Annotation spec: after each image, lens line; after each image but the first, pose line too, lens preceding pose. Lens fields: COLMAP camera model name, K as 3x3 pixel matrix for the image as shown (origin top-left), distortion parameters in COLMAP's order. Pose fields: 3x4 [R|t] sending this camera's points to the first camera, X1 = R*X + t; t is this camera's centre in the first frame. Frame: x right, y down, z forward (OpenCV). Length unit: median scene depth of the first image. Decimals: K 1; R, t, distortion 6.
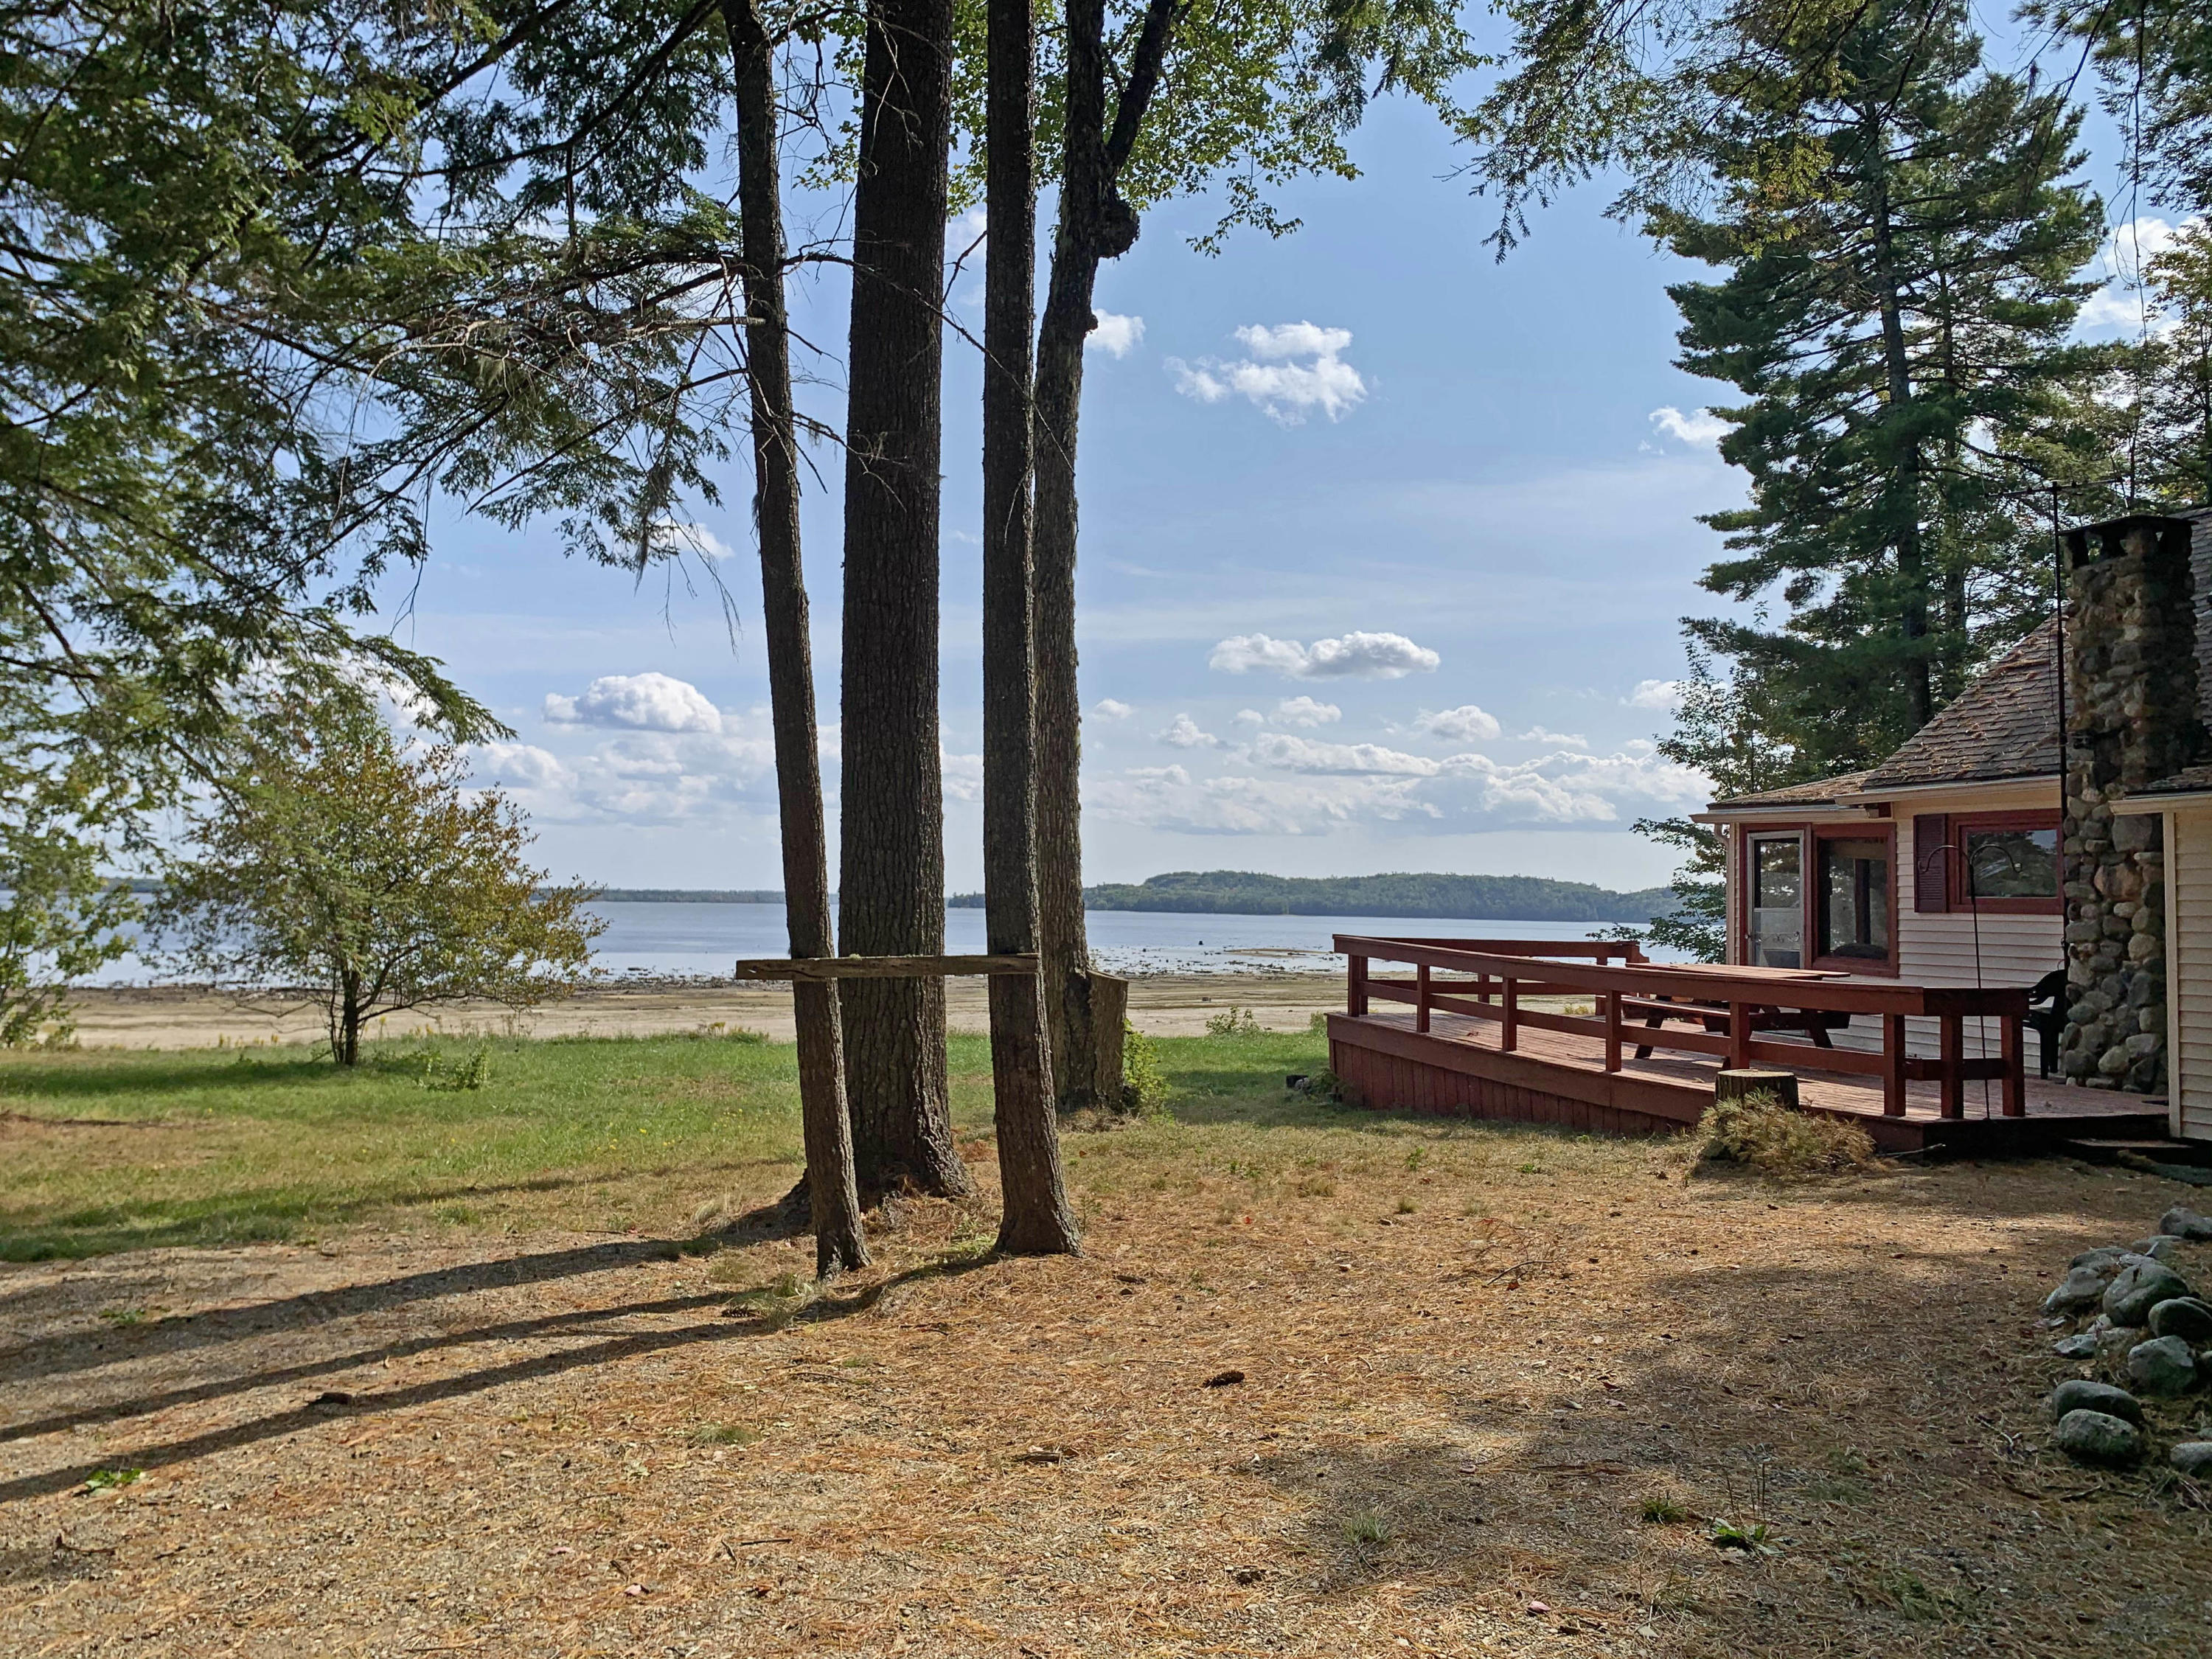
lens RADIAL K [[1676.8, 0, 1106.0], [0, 1676.8, 829.5], [0, 0, 1]] dist [0.041989, -0.096066]
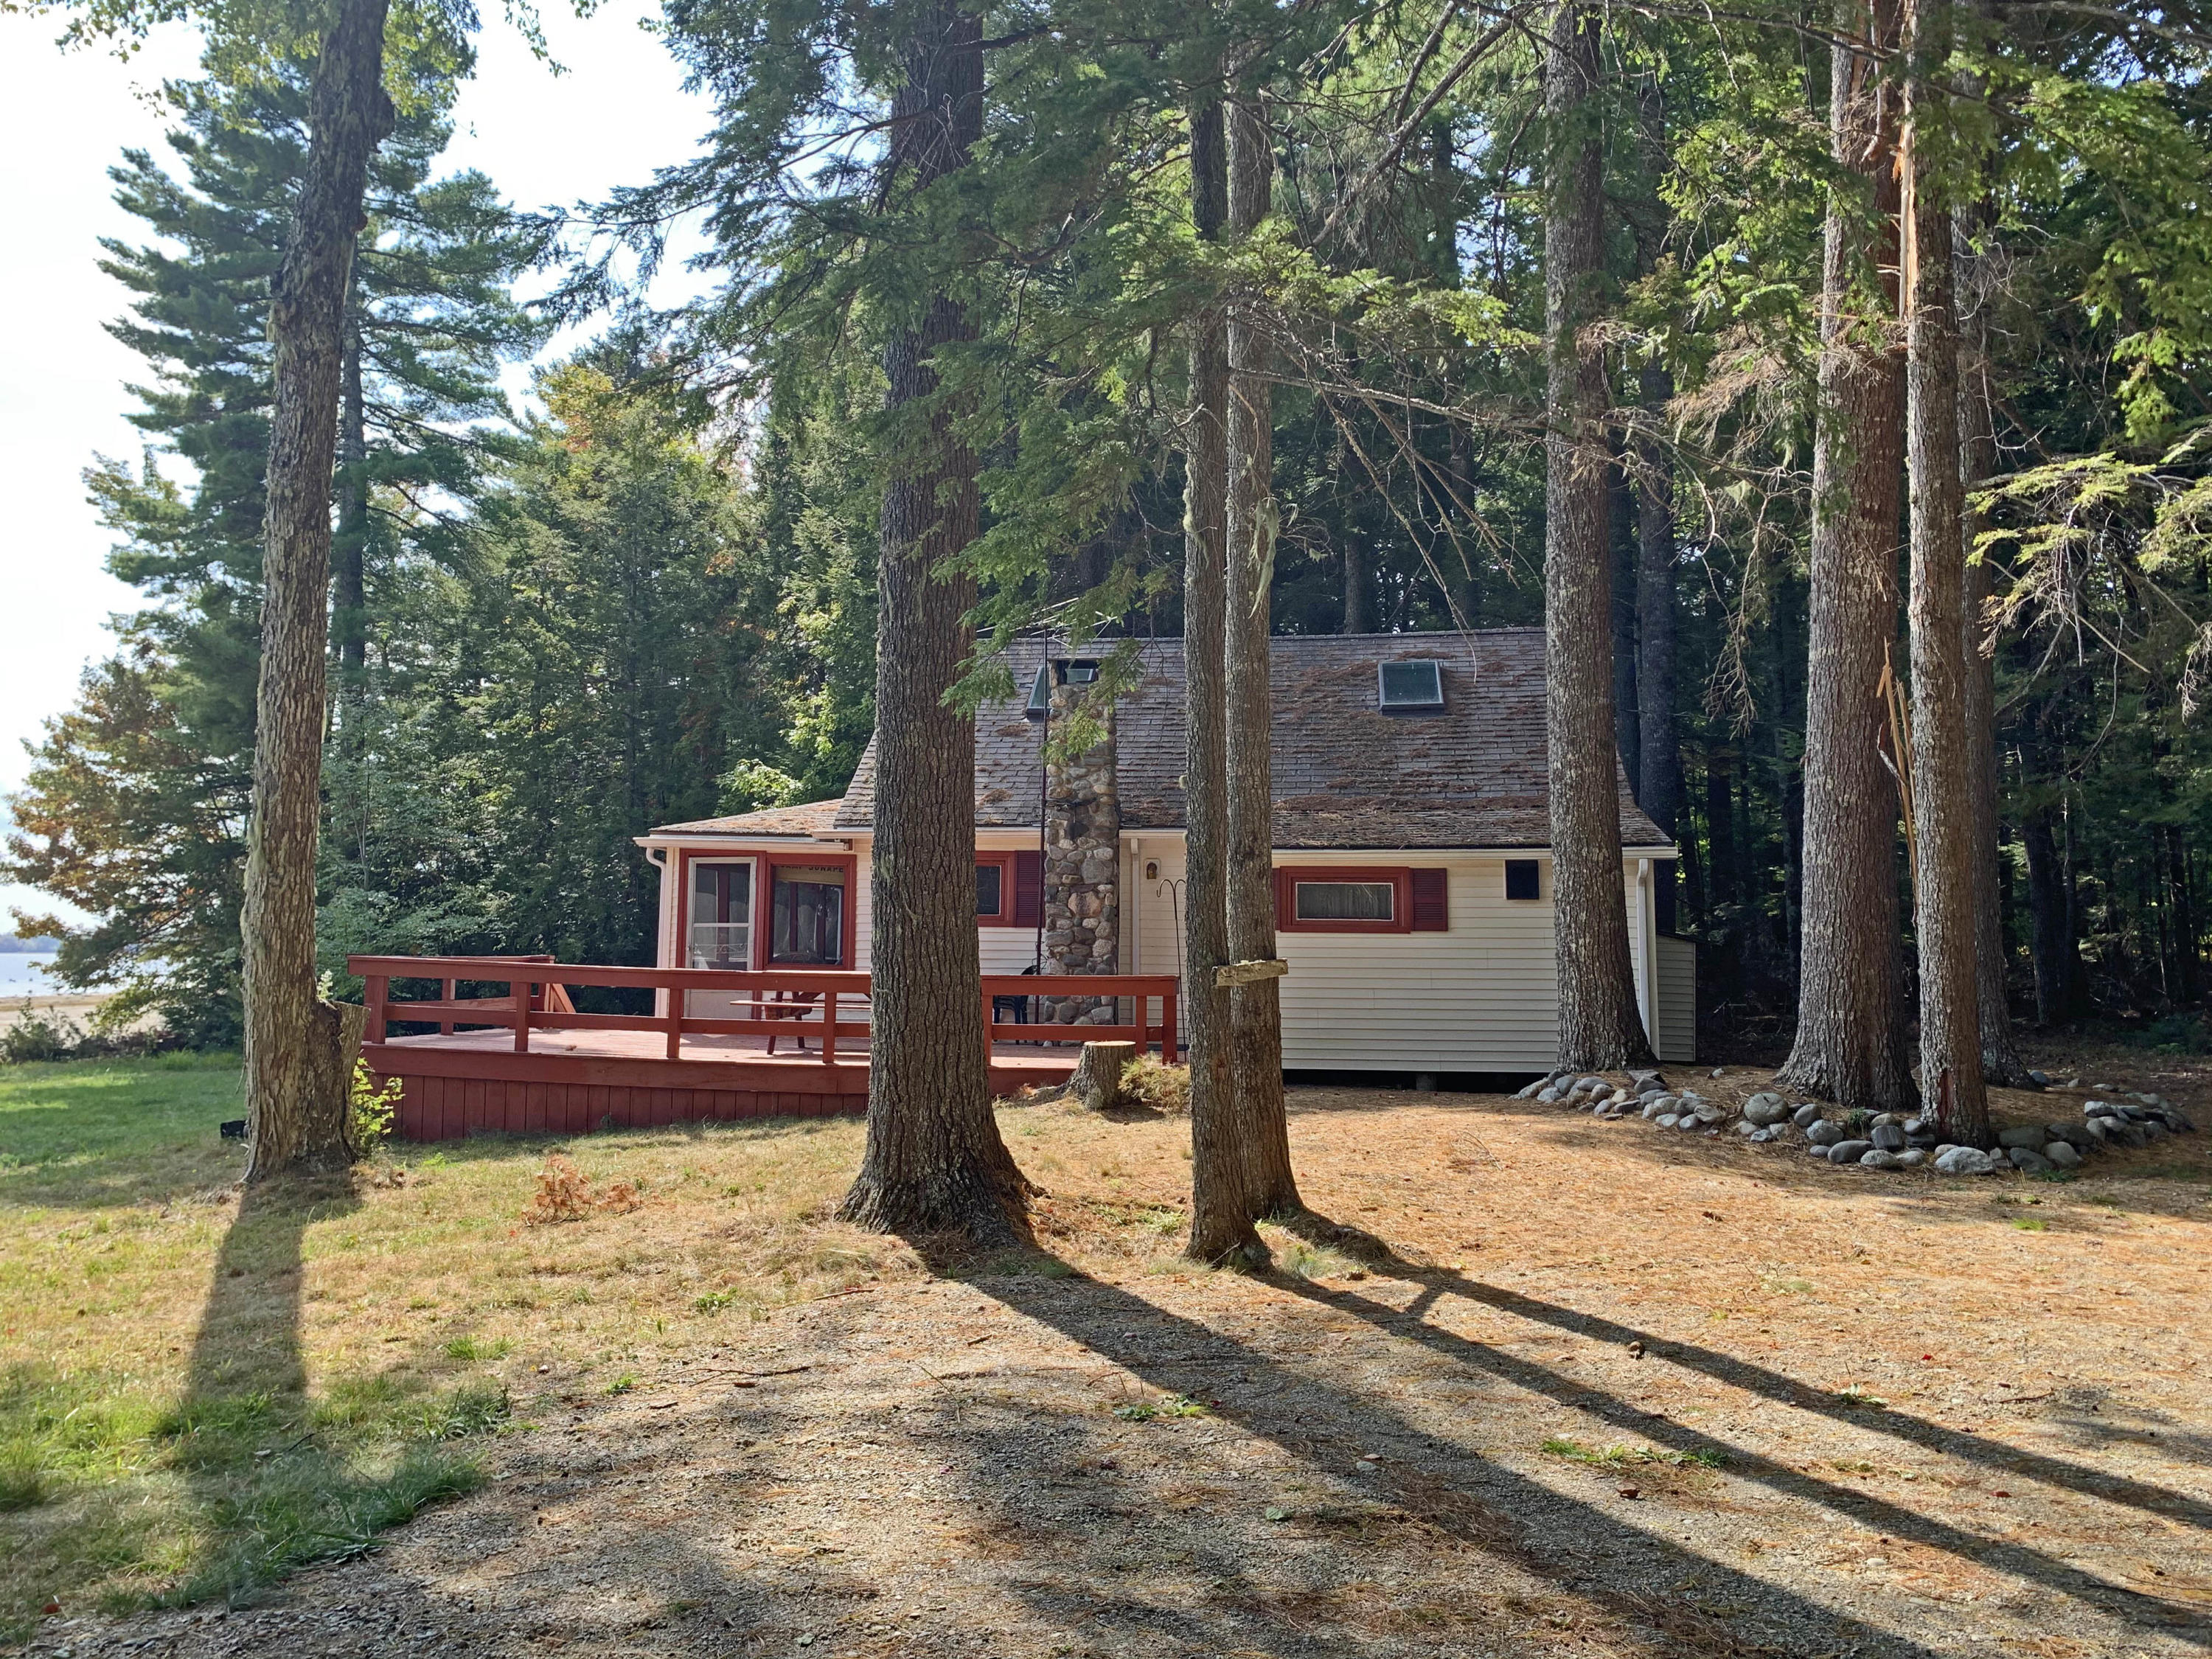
lens RADIAL K [[1676.8, 0, 1106.0], [0, 1676.8, 829.5], [0, 0, 1]] dist [0.041989, -0.096066]
pose [[0.423173, 0.049078, 0.904719, -0.608277], [-0.038935, 0.998595, -0.035959, 0.015156], [-0.905212, -0.020009, 0.424489, 0.308953]]
